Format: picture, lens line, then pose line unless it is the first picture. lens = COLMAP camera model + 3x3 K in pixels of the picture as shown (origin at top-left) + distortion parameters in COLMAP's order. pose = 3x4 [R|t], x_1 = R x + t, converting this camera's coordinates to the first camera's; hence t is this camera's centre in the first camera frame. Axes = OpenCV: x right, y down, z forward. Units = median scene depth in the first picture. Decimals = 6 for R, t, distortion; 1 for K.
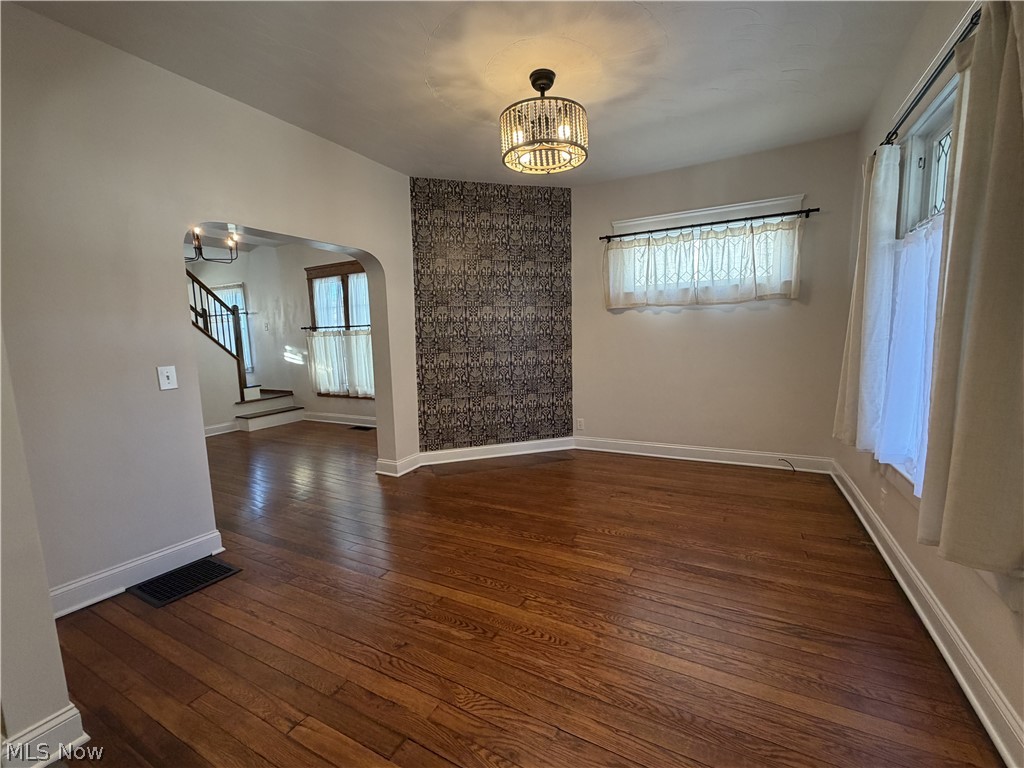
lens RADIAL K [[434.0, 0, 509.3], [0, 434.0, 386.6], [0, 0, 1]] dist [-0.000747, -0.000086]
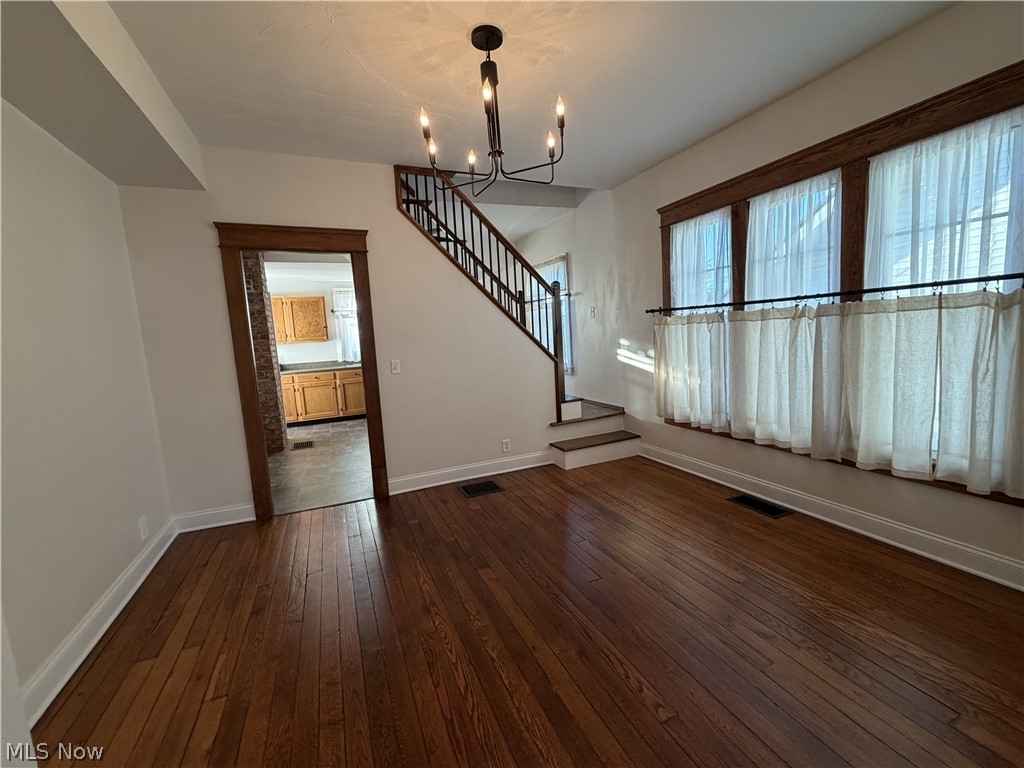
lens RADIAL K [[434.0, 0, 509.3], [0, 434.0, 386.6], [0, 0, 1]] dist [-0.000747, -0.000086]
pose [[0.784841, 0.061861, -0.616602, -0.253861], [-0.038831, 0.997959, 0.050694, -0.053498], [0.618479, -0.015843, 0.785641, 0.408492]]
